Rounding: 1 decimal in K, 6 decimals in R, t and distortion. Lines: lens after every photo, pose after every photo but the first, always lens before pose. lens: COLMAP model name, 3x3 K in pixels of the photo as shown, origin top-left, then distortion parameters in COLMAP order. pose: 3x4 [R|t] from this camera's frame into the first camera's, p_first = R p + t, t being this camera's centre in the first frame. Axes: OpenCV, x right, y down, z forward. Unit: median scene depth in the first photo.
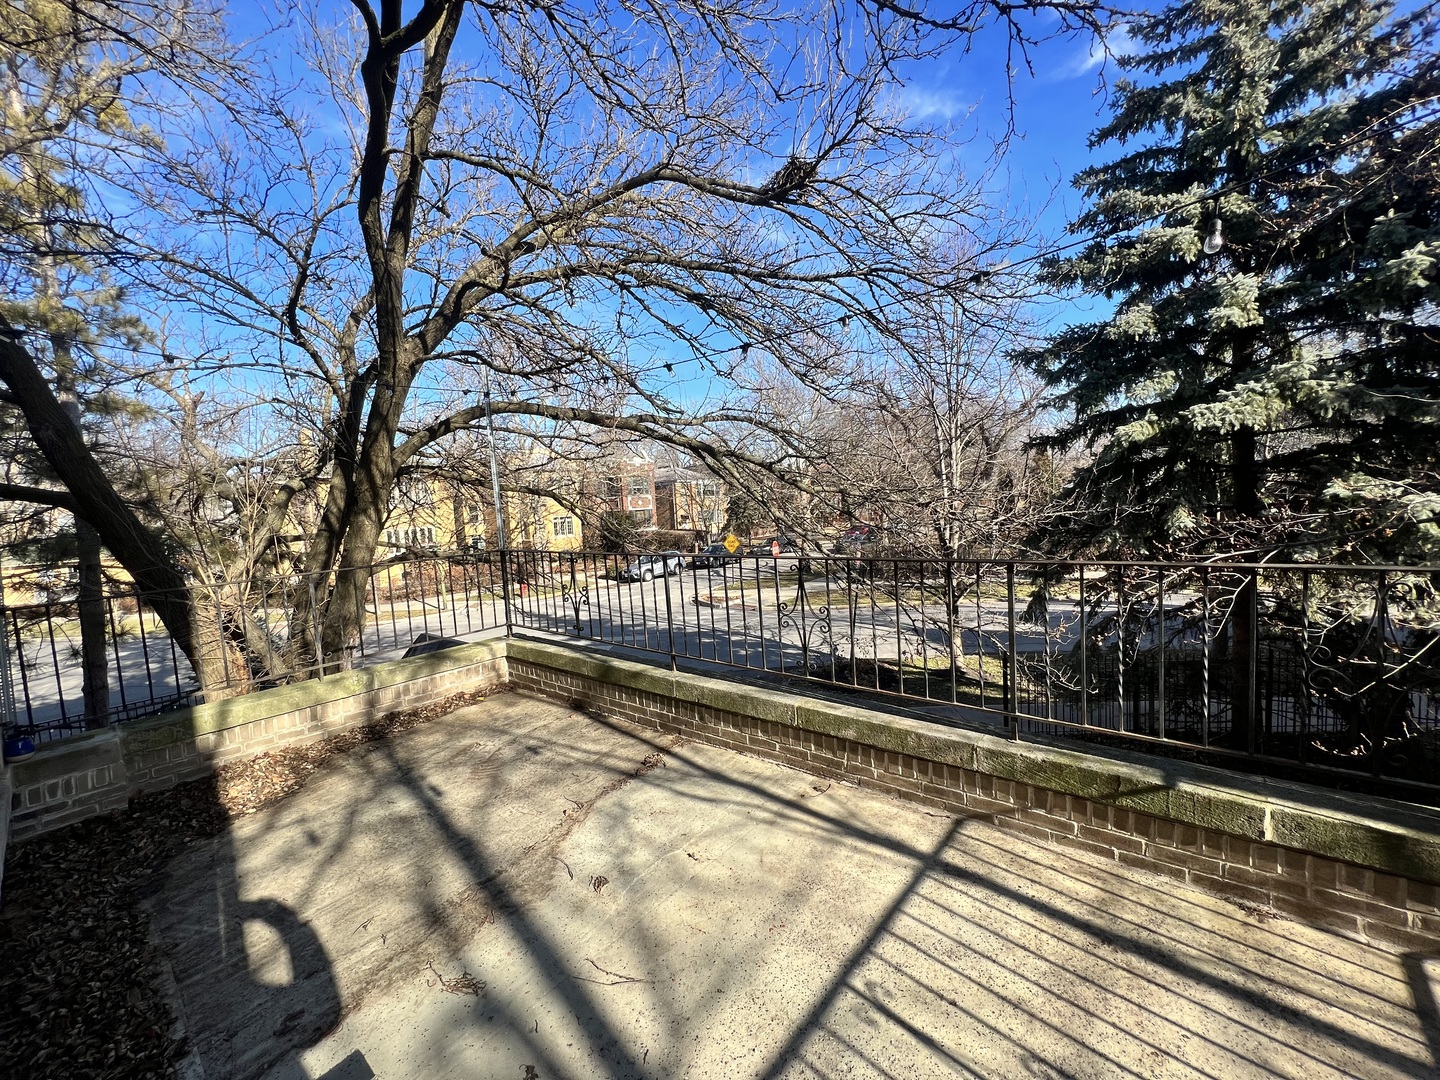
lens RADIAL K [[572.5, 0, 717.2], [0, 572.5, 539.1], [0, 0, 1]] dist [0.001185, 0.000071]
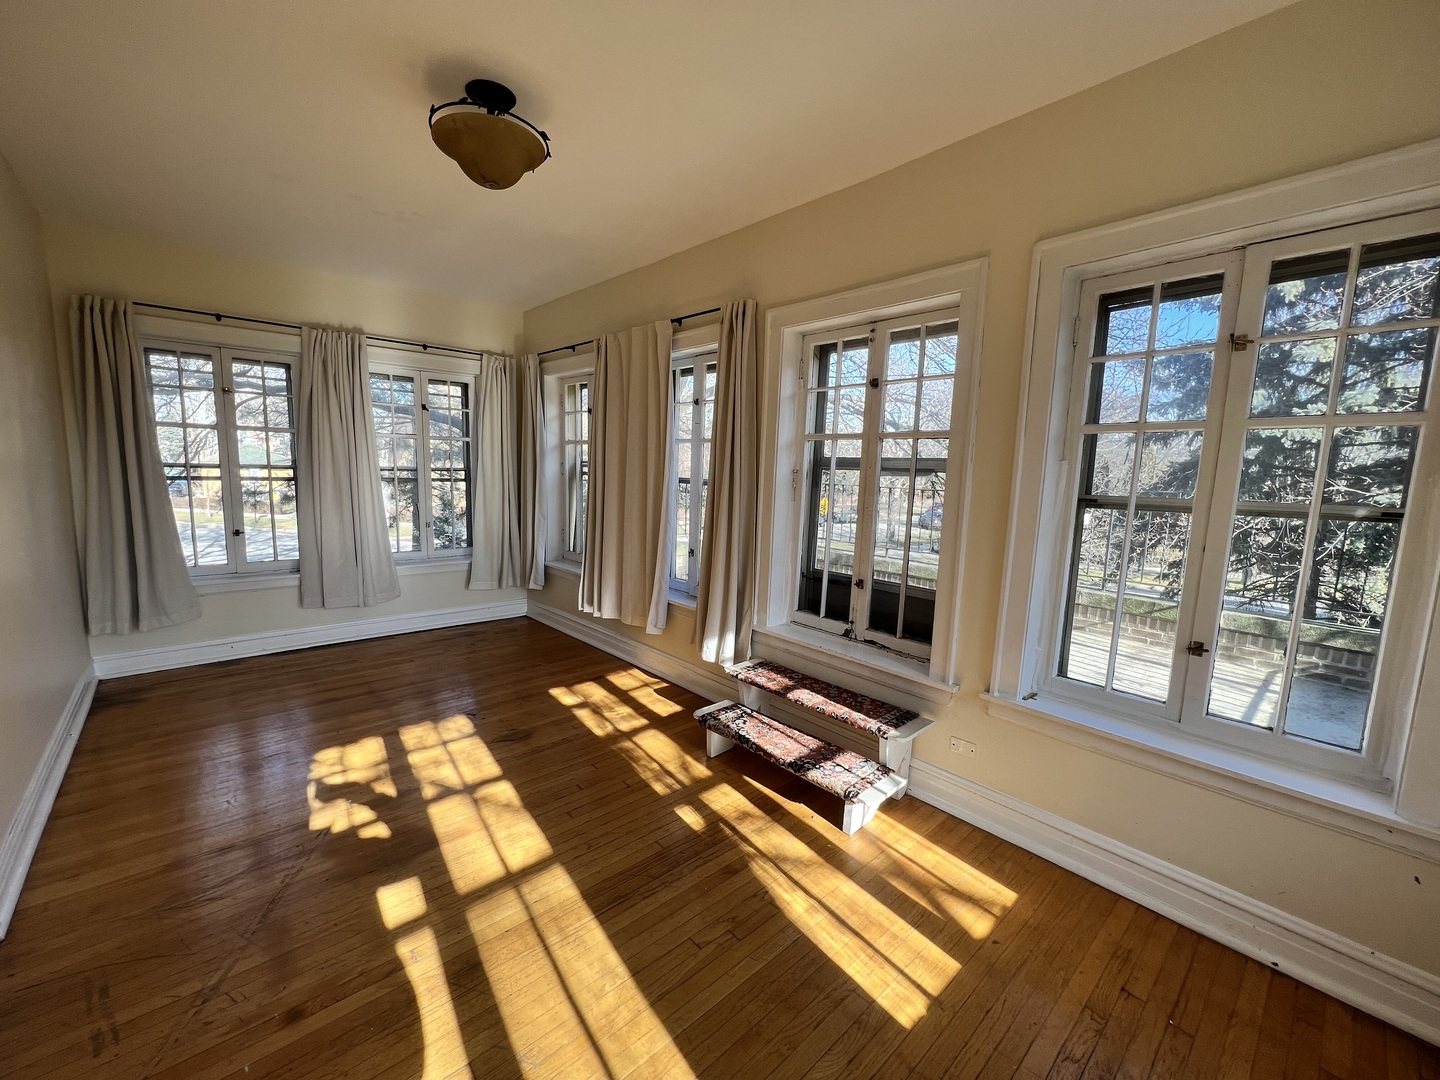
lens RADIAL K [[572.5, 0, 719.2], [0, 572.5, 540.7], [0, 0, 1]] dist [0.001185, 0.000071]
pose [[0.989615, 0.098465, -0.104723, -0.661515], [-0.091768, 0.993526, 0.066961, 0.183706], [0.110638, -0.056656, 0.992245, -1.209108]]
